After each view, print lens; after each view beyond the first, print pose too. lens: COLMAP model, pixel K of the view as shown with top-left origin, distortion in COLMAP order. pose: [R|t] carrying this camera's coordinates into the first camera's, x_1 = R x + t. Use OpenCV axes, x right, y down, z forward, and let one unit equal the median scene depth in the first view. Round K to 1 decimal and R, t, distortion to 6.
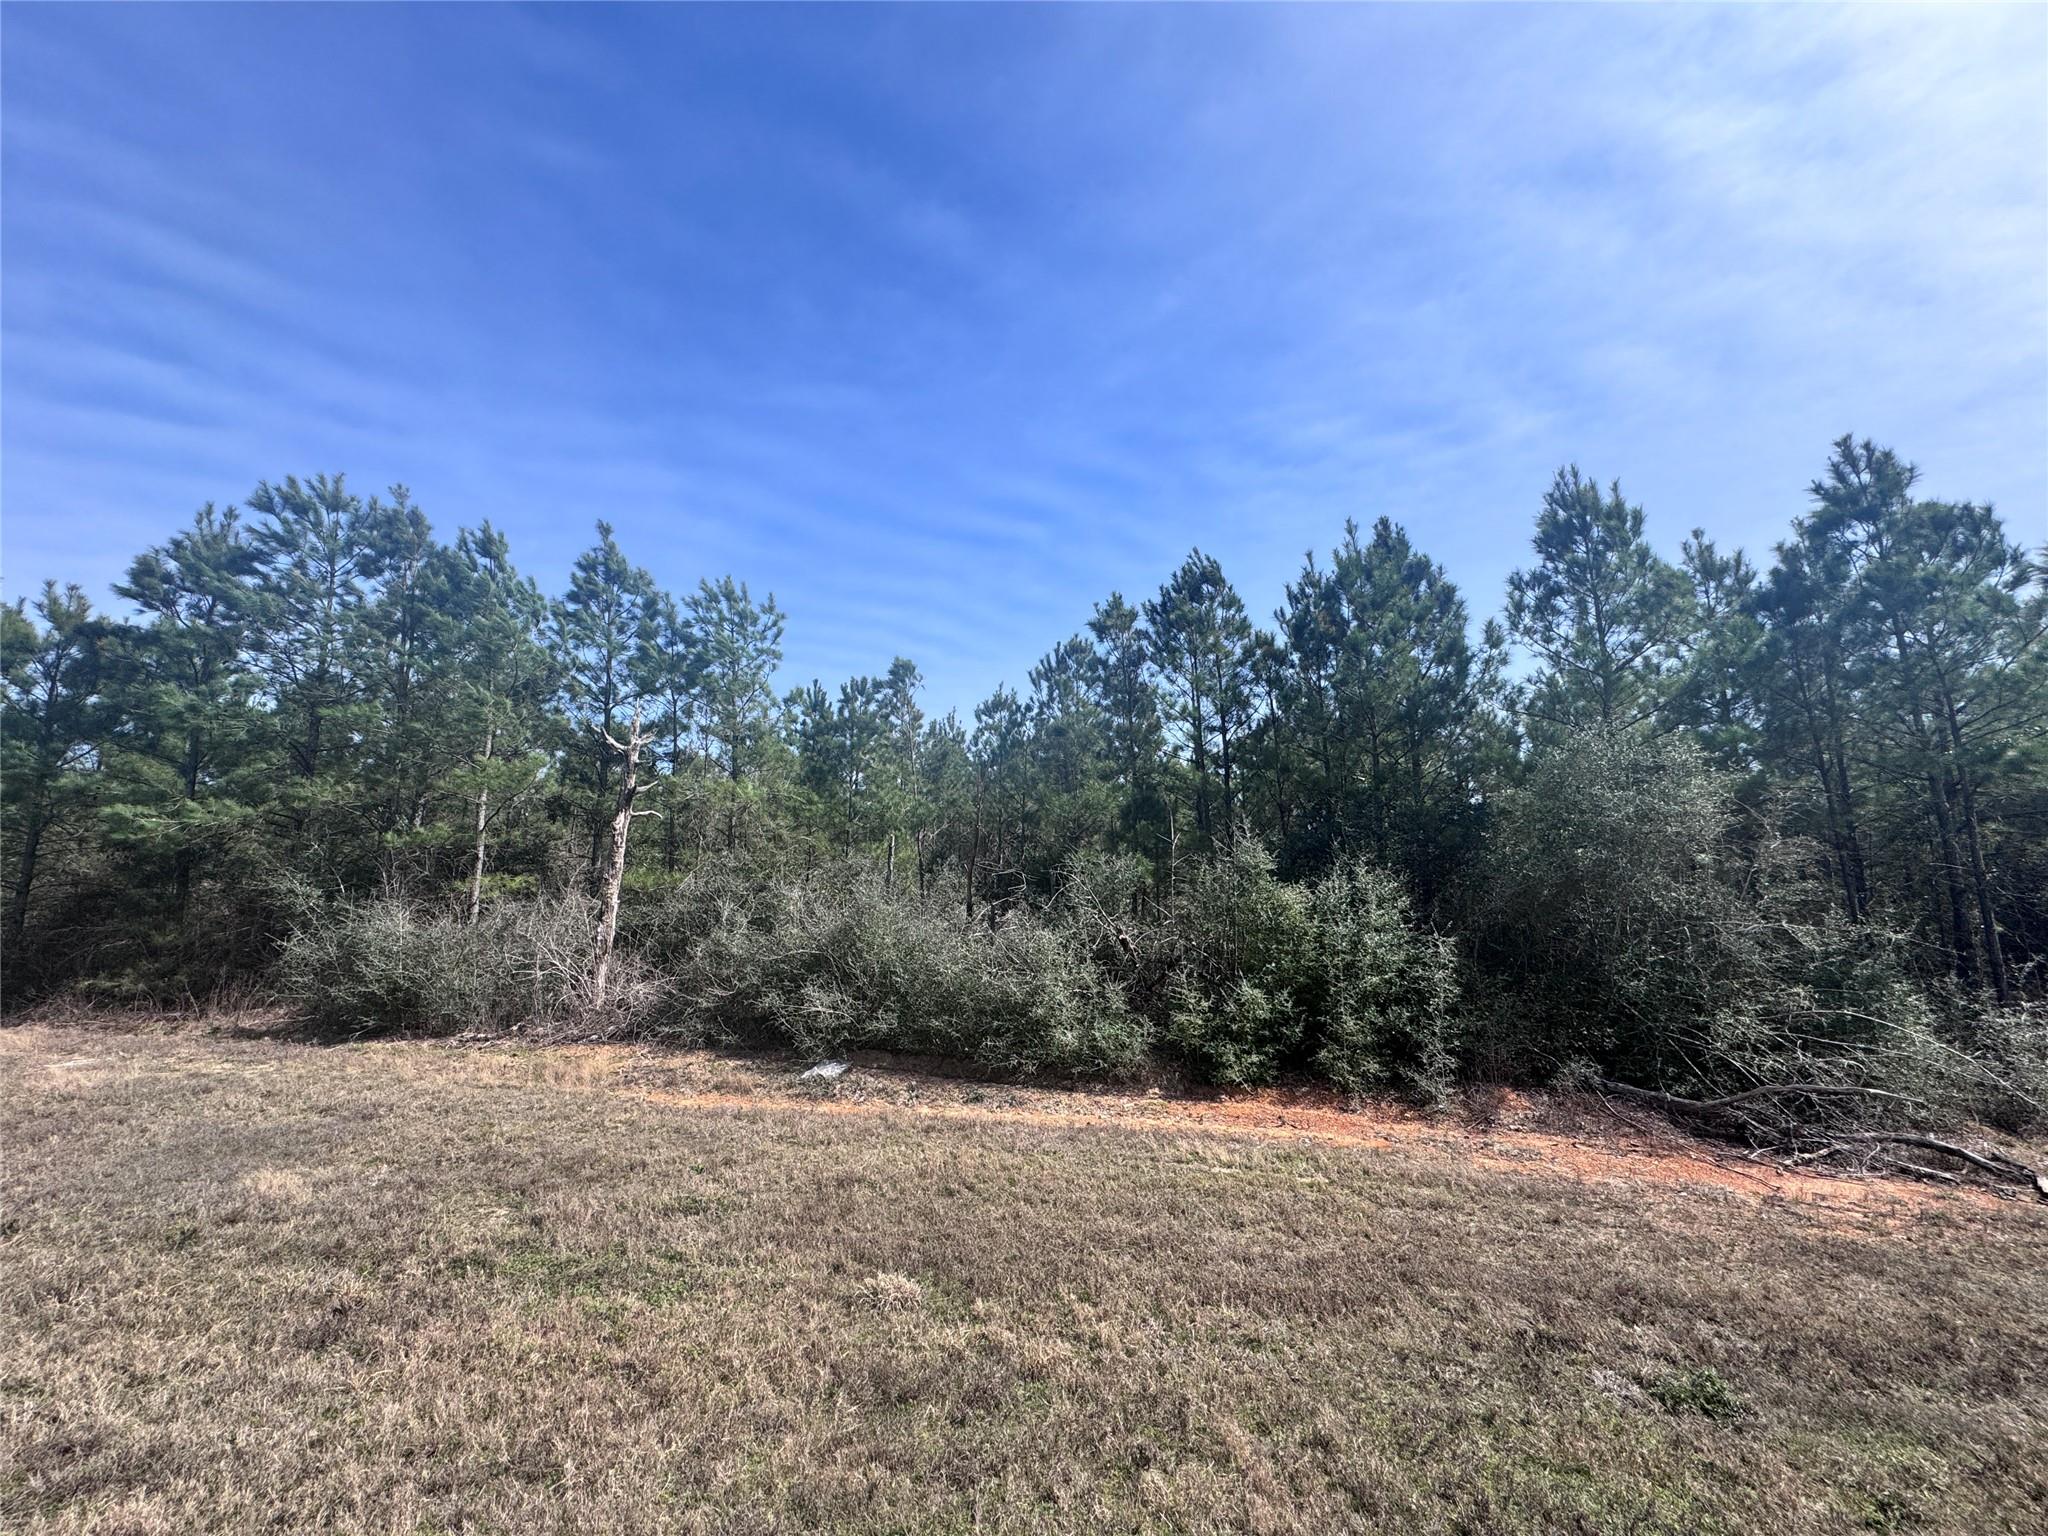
lens RADIAL K [[810.1, 0, 997.2], [0, 810.1, 763.4], [0, 0, 1]] dist [-0.000787, -0.000392]
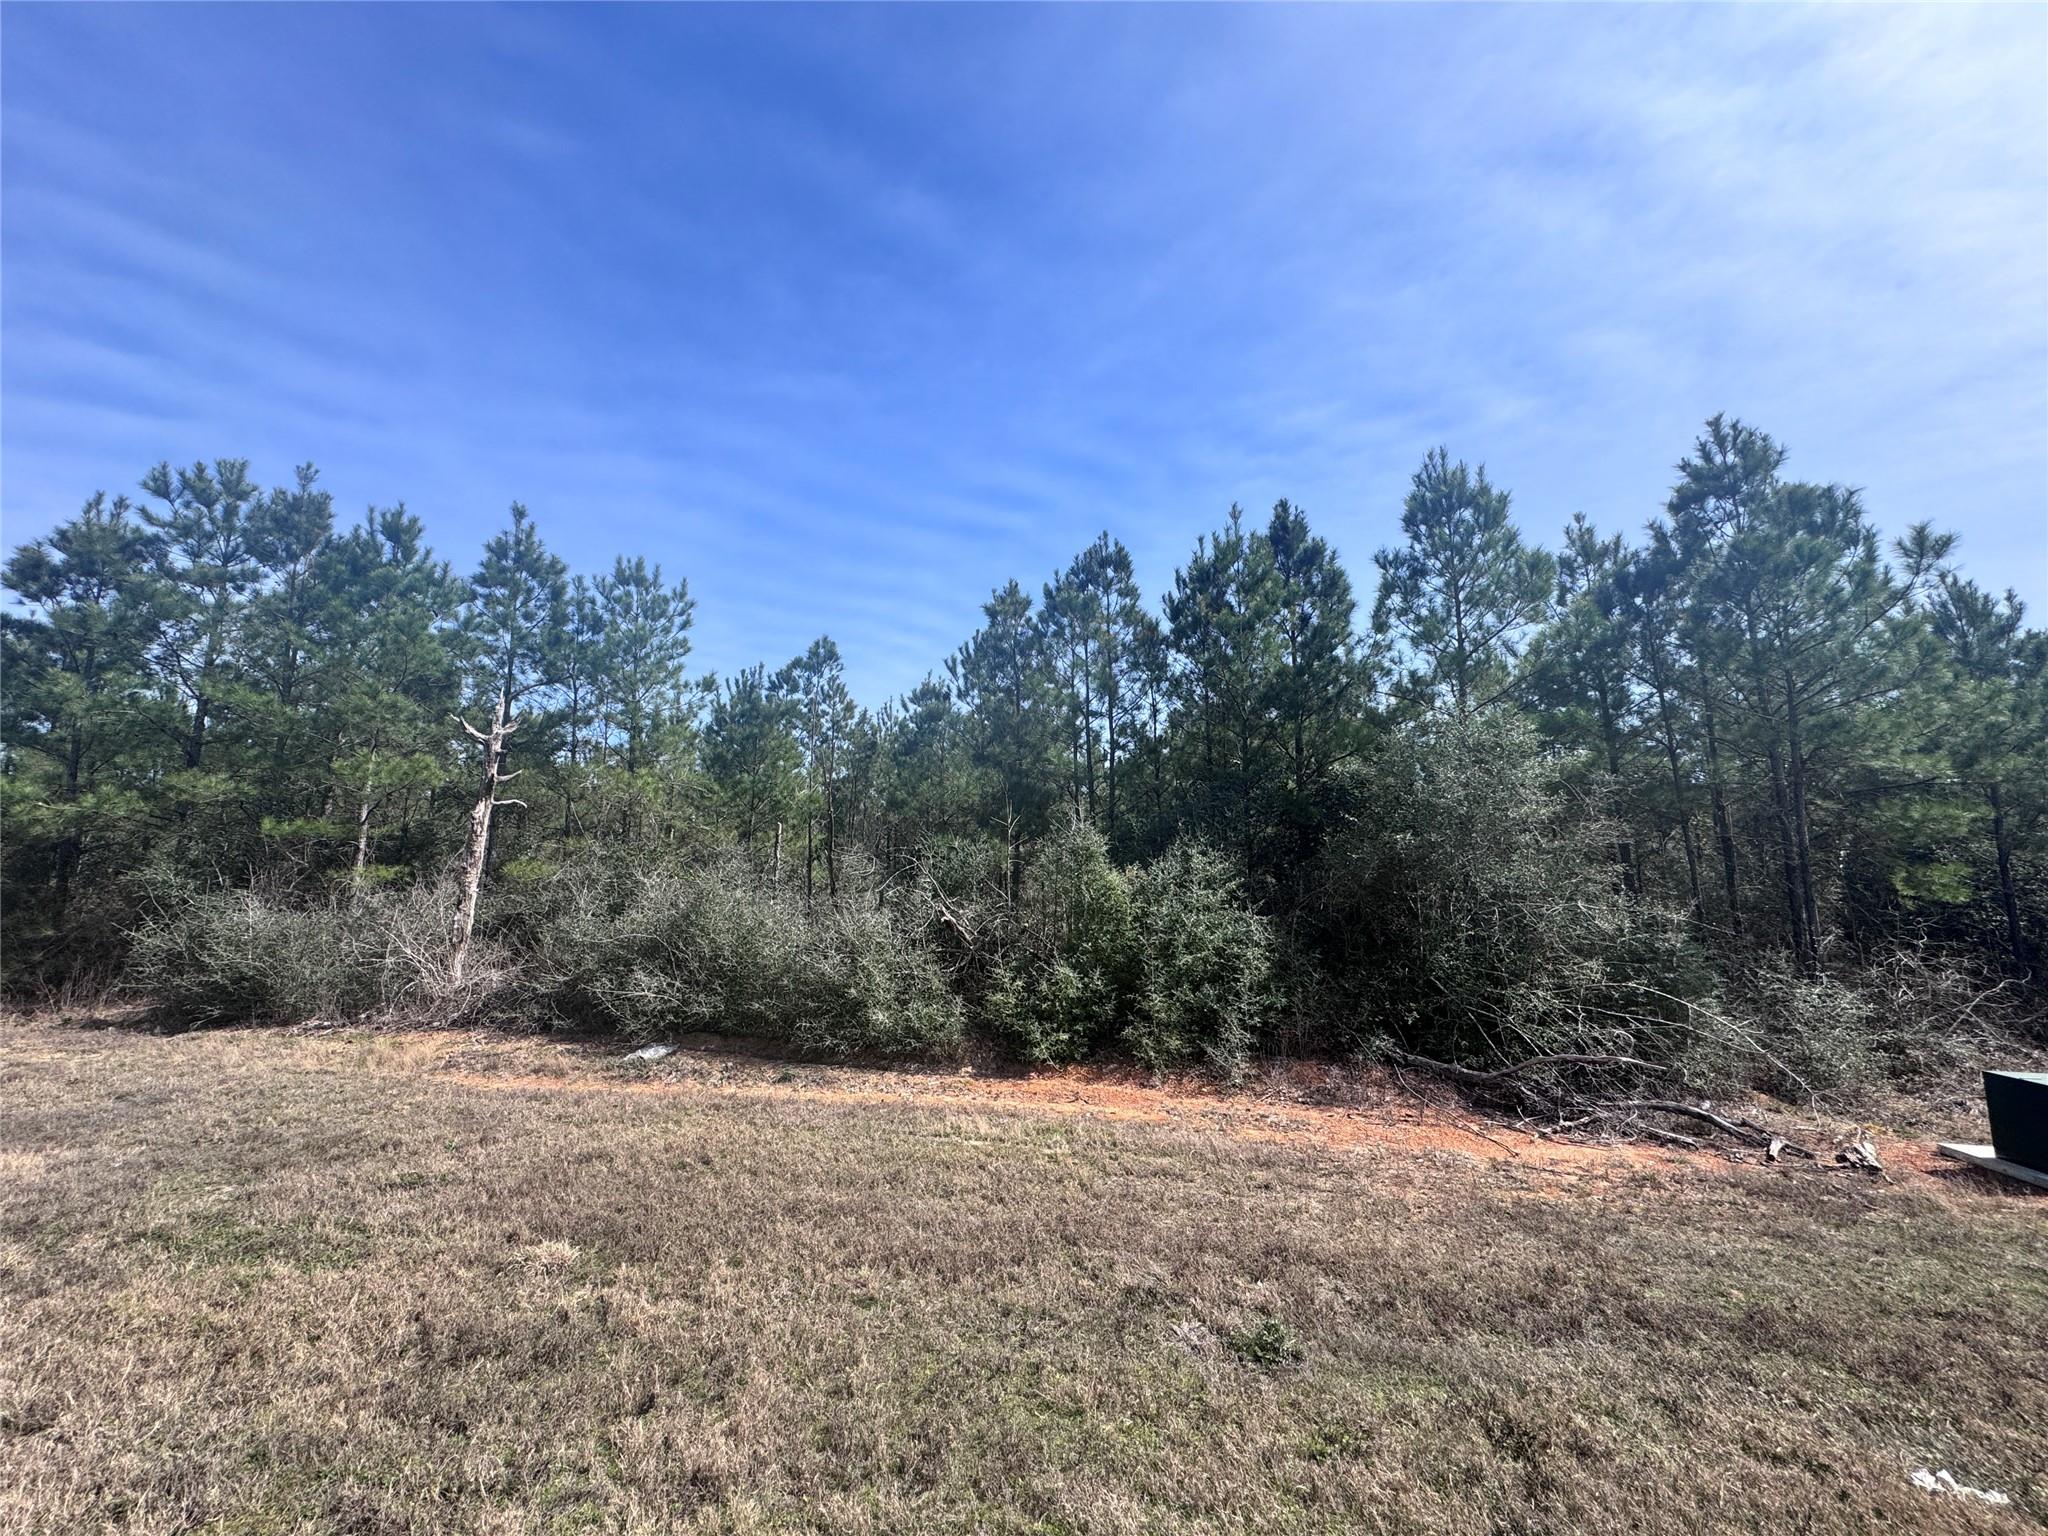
lens RADIAL K [[810.1, 0, 1020.7], [0, 810.1, 772.5], [0, 0, 1]] dist [-0.000787, -0.000392]
pose [[0.999929, -0.007590, 0.009144, 0.177678], [0.007402, 0.999764, 0.020437, 0.009148], [-0.009297, -0.020368, 0.999749, -0.004248]]
